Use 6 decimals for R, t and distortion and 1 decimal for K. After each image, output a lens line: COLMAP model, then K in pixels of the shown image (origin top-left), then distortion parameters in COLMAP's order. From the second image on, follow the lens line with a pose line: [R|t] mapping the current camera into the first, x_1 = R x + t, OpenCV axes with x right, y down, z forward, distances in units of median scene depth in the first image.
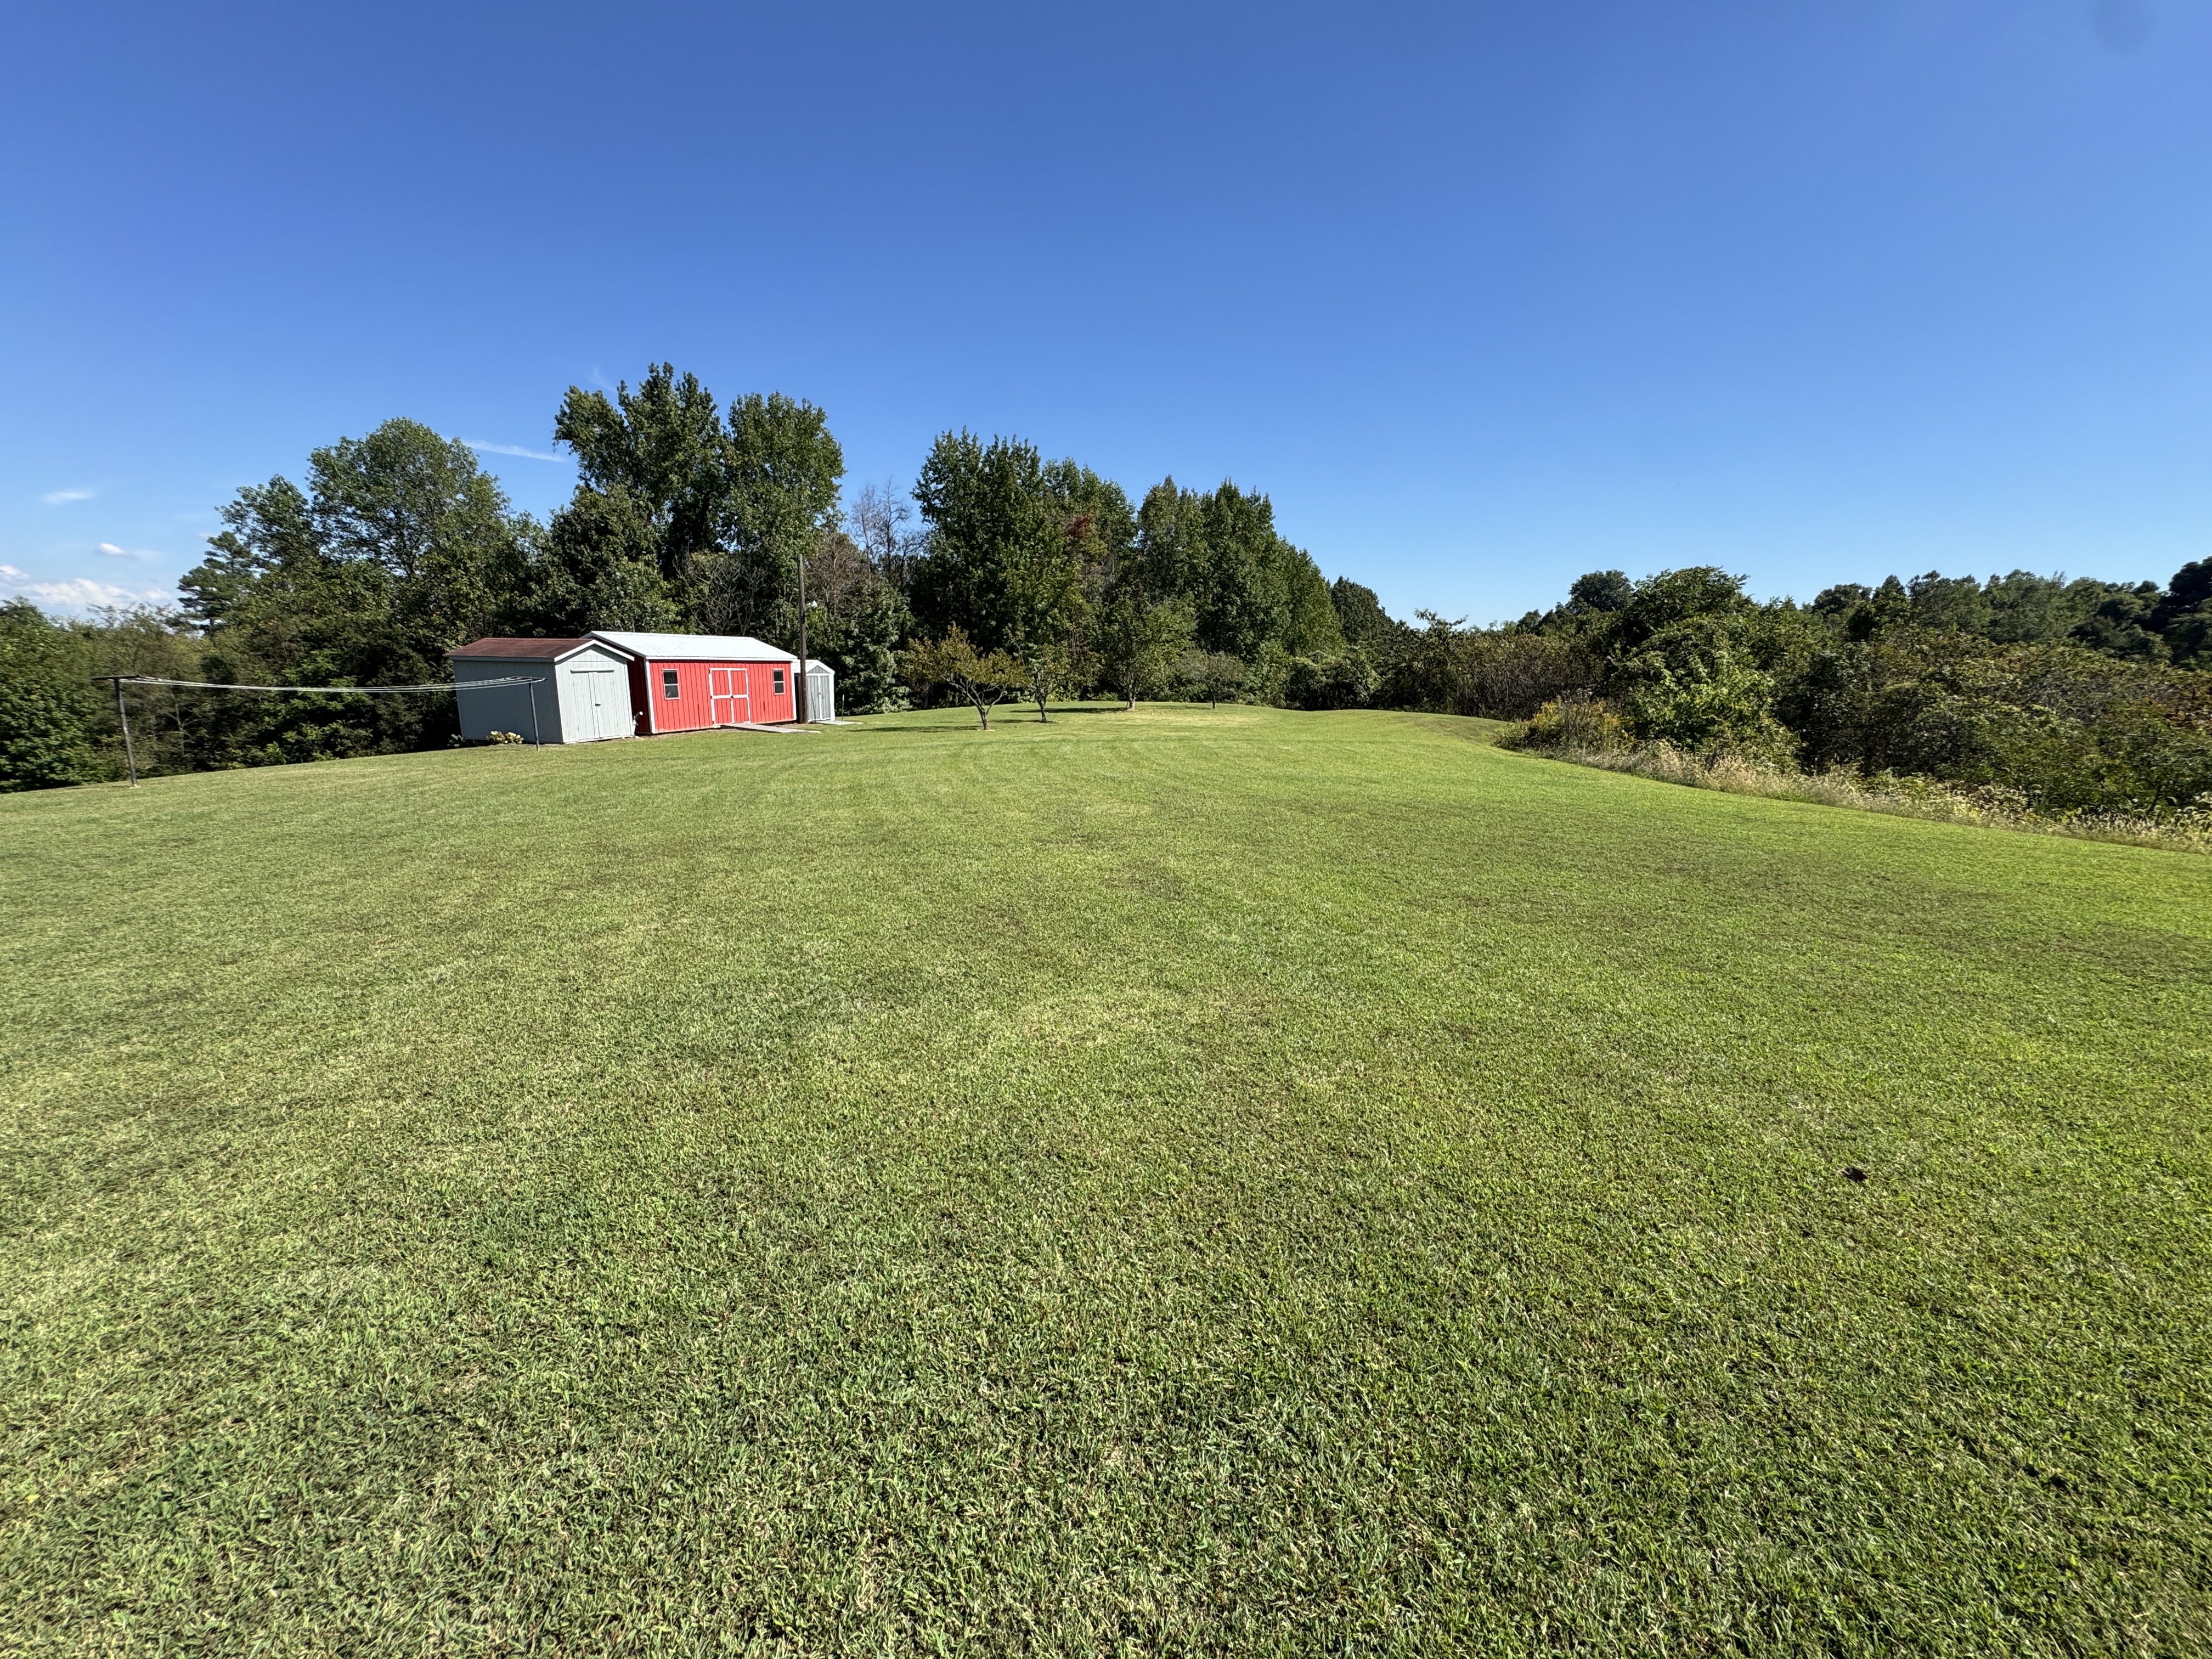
lens RADIAL K [[891.2, 0, 1103.7], [0, 891.2, 831.1], [0, 0, 1]] dist [-0.007859, 0.000562]
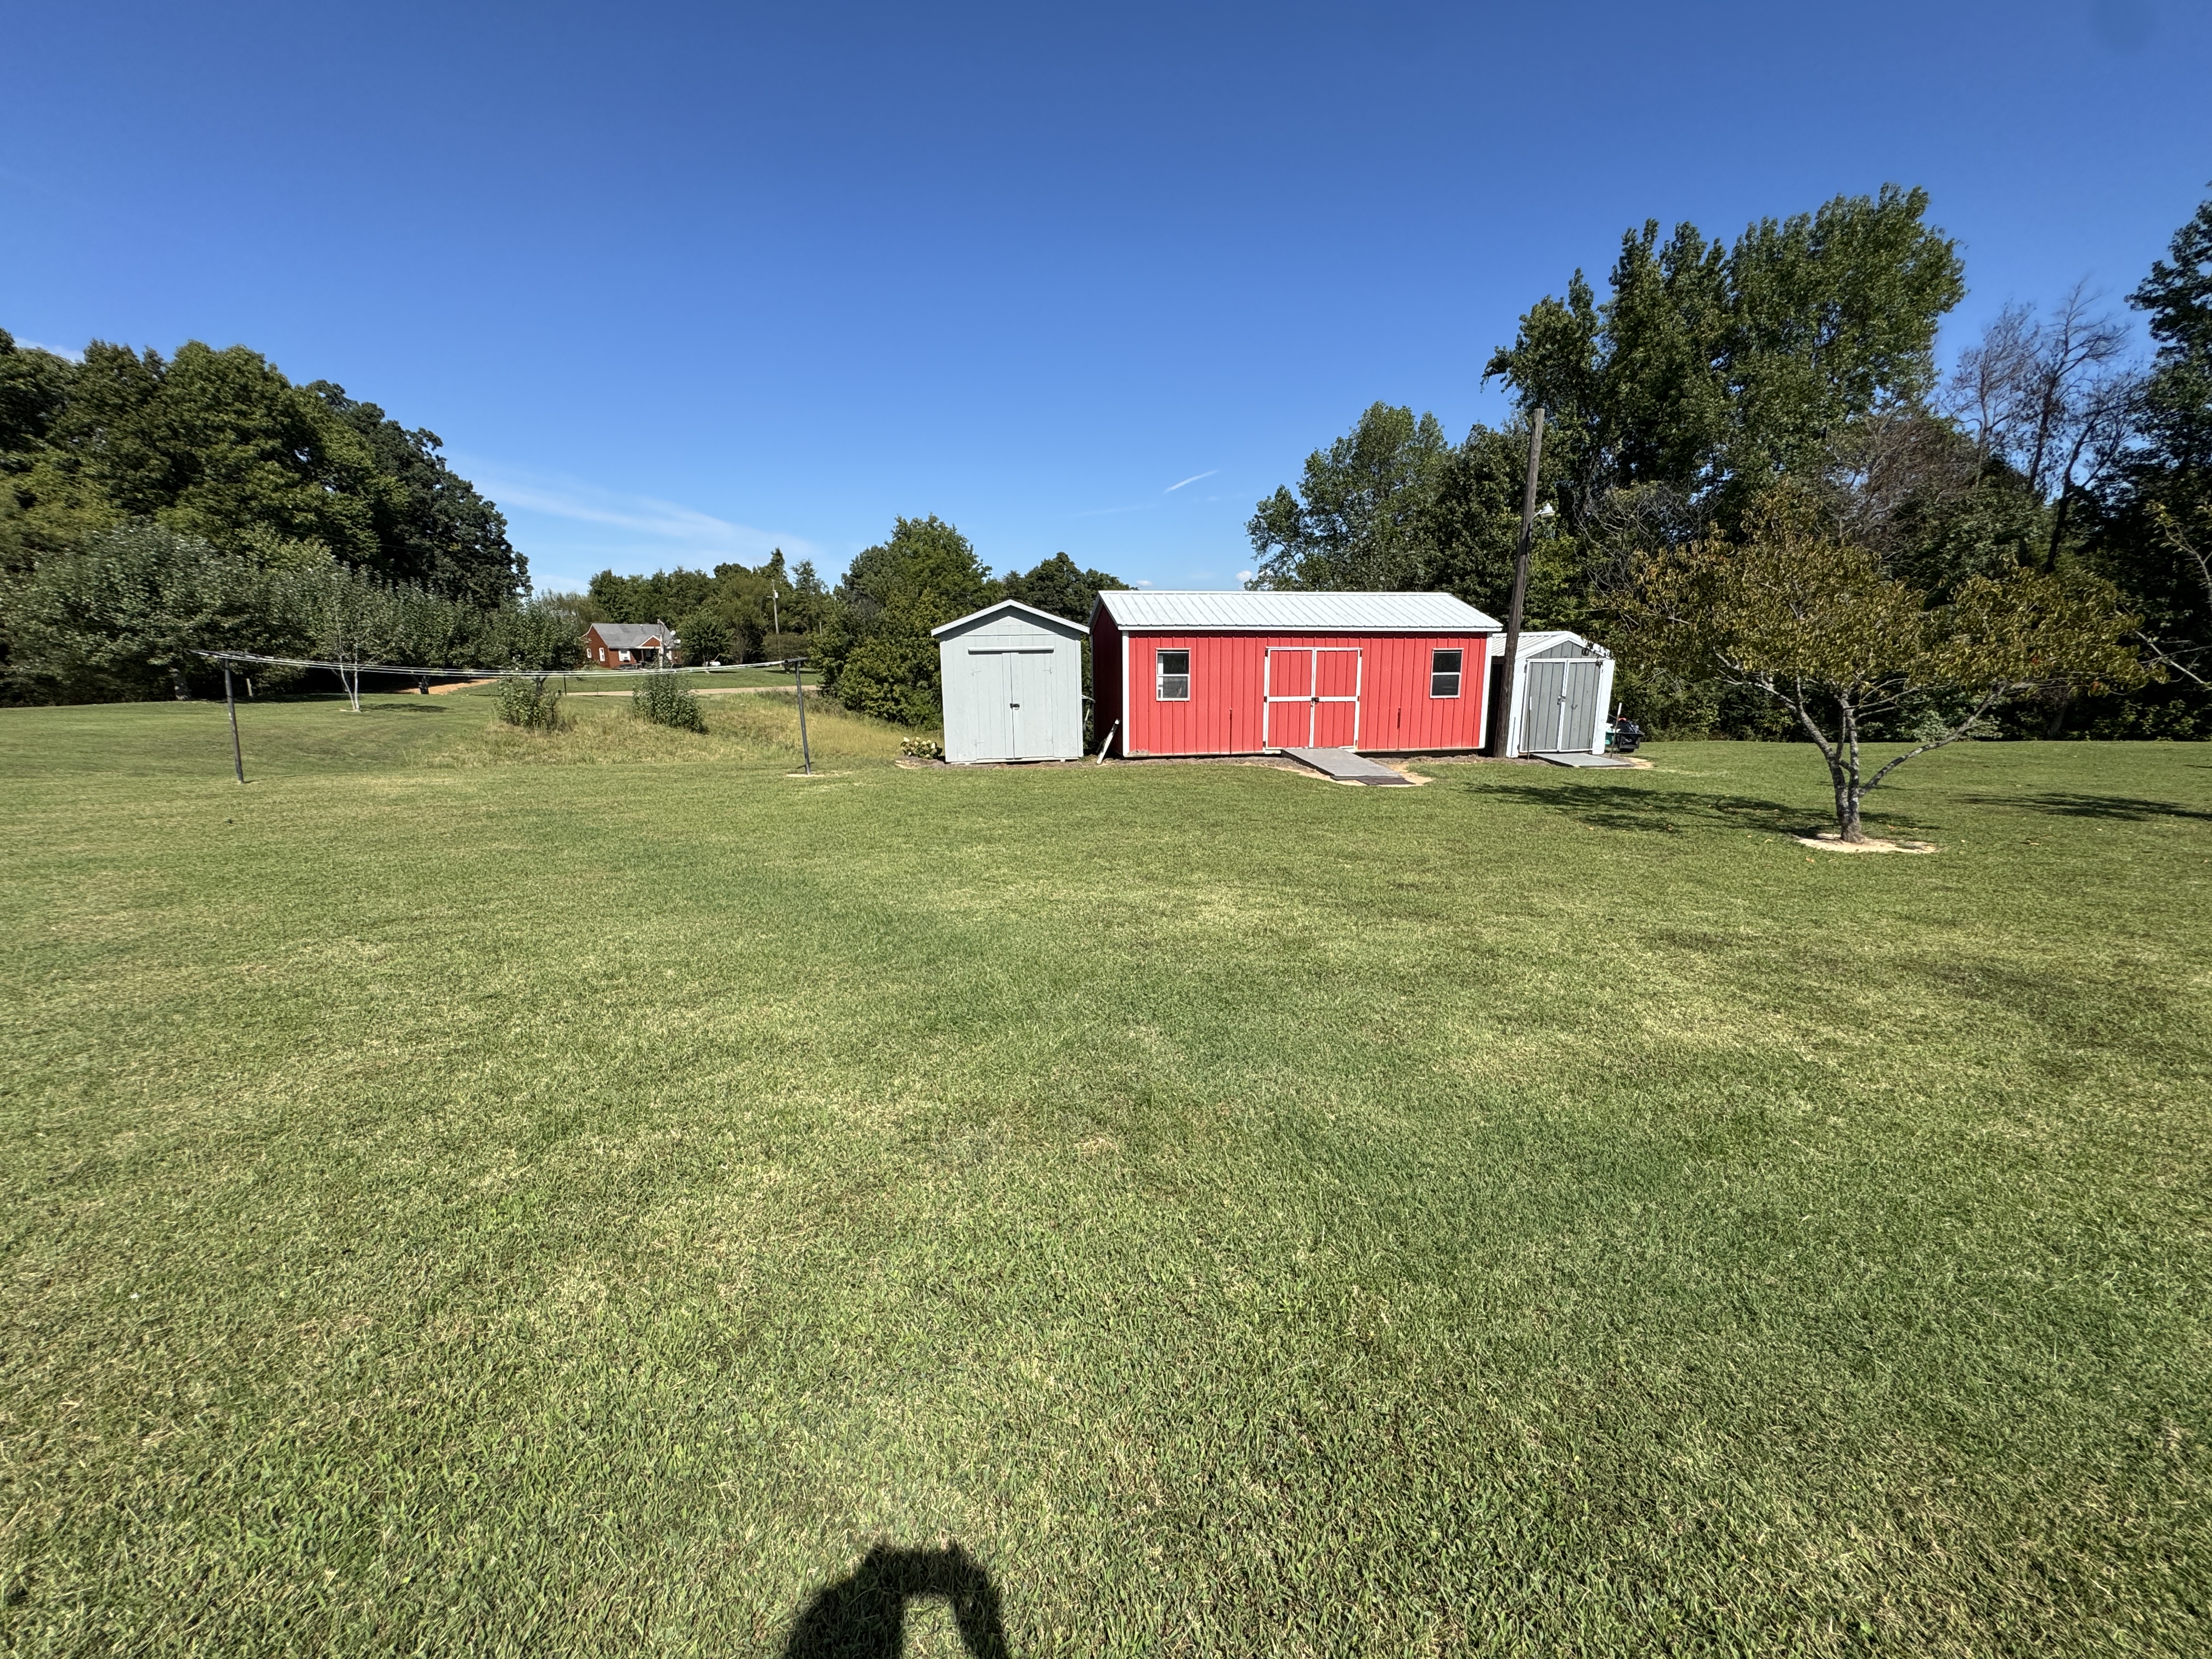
lens RADIAL K [[891.2, 0, 1105.8], [0, 891.2, 826.7], [0, 0, 1]] dist [-0.007859, 0.000562]
pose [[0.435204, 0.156497, -0.886626, 0.013270], [-0.159036, 0.982654, 0.095383, -0.057912], [0.886174, 0.099494, 0.452544, 0.353023]]
